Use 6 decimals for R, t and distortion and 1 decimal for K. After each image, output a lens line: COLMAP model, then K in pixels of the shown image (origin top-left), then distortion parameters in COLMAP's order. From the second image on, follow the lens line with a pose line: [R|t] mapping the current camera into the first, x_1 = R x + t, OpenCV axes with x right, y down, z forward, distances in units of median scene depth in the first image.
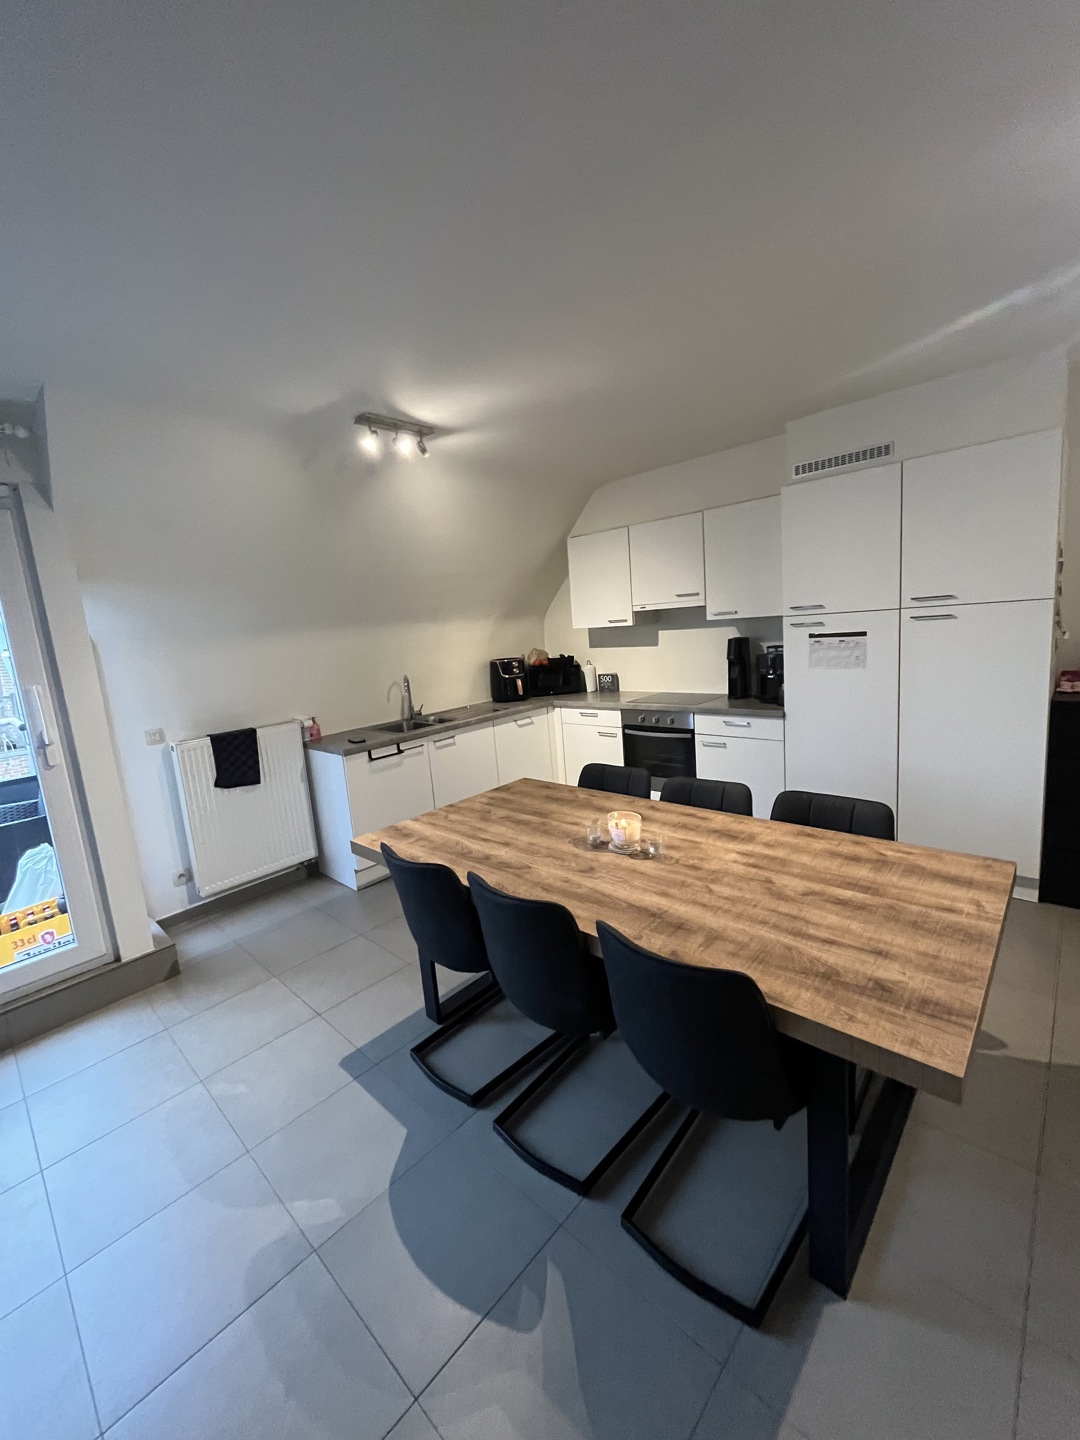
lens RADIAL K [[580.5, 0, 541.2], [0, 580.5, 715.9], [0, 0, 1]] dist [0.000436, -0.000153]
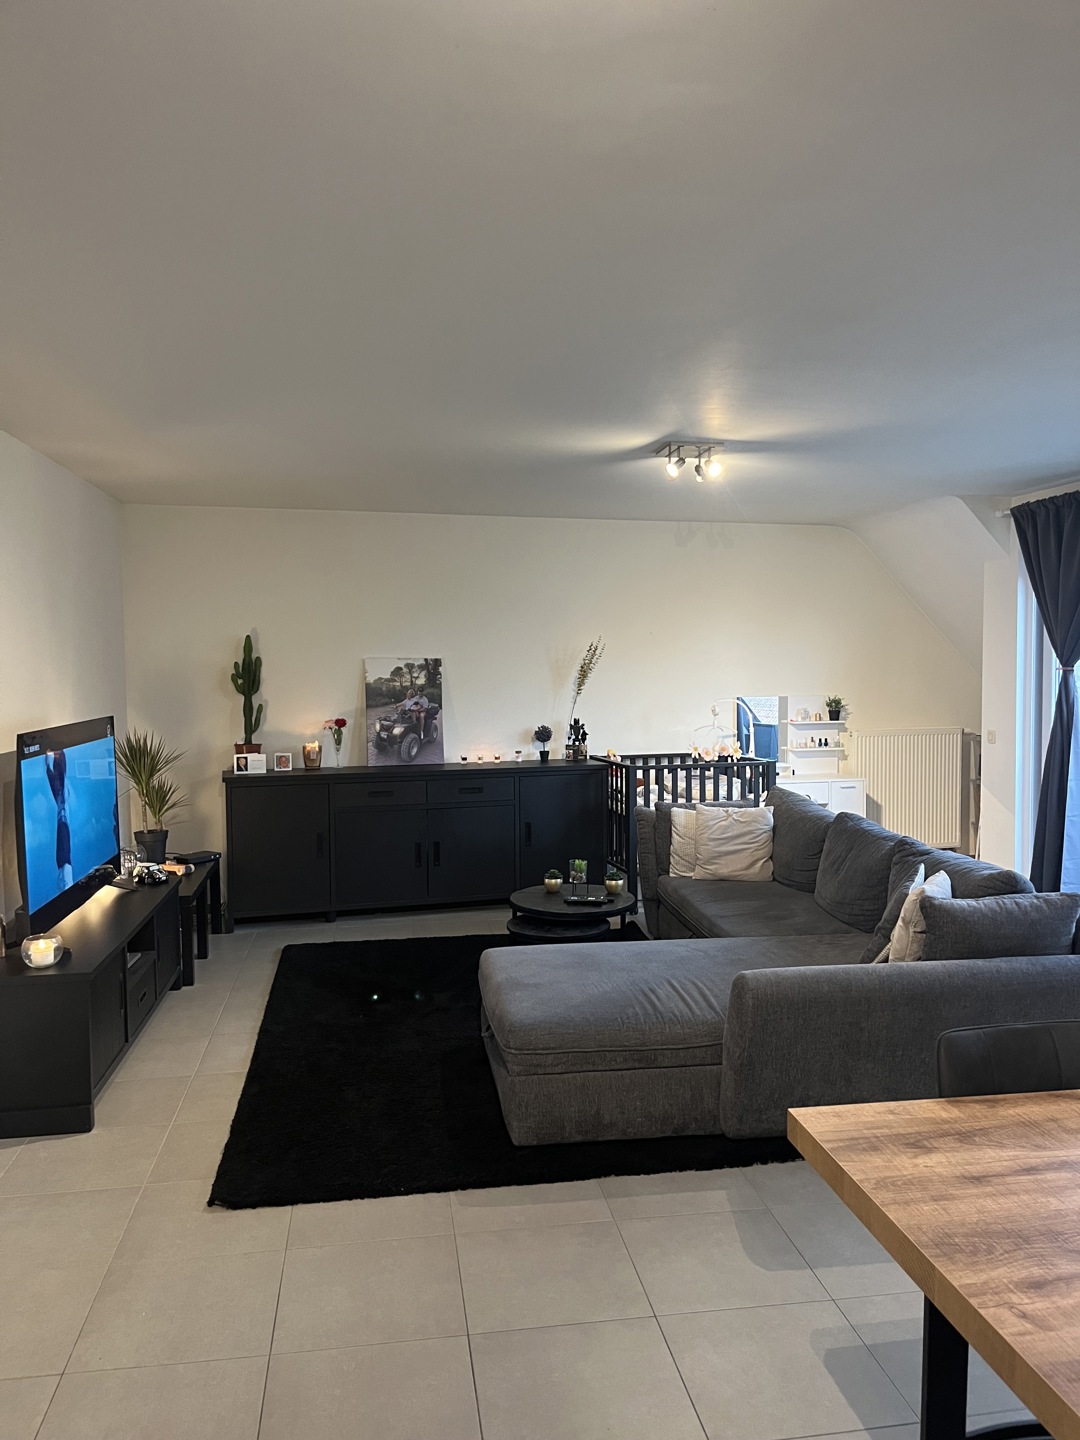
lens RADIAL K [[1084.3, 0, 542.6], [0, 1084.3, 717.9], [0, 0, 1]] dist [0.042698, -0.047740]
pose [[-0.616505, 0.125913, -0.777218, 1.814286], [-0.070583, 0.974317, 0.213832, -0.374632], [0.784181, 0.186687, -0.591784, 1.228460]]
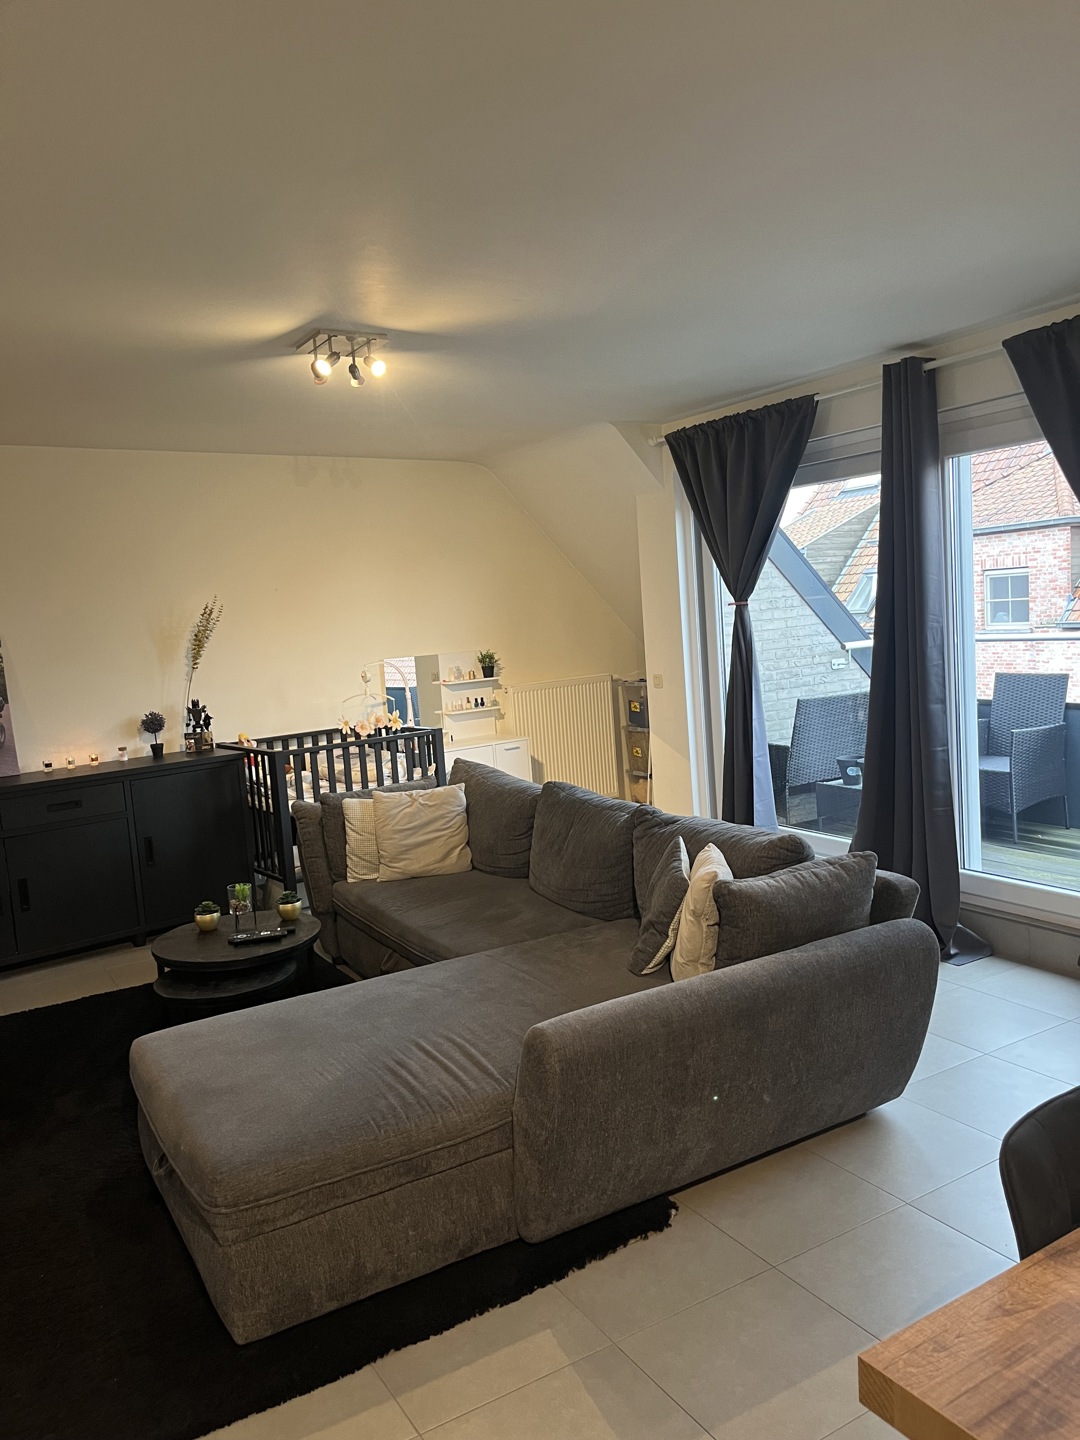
lens RADIAL K [[1084.3, 0, 547.5], [0, 1084.3, 724.0], [0, 0, 1]] dist [0.042698, -0.047740]
pose [[-0.266439, 0.200589, -0.942748, 1.517499], [-0.066079, 0.972002, 0.225489, -0.285882], [0.961584, 0.122375, -0.245725, 0.883615]]
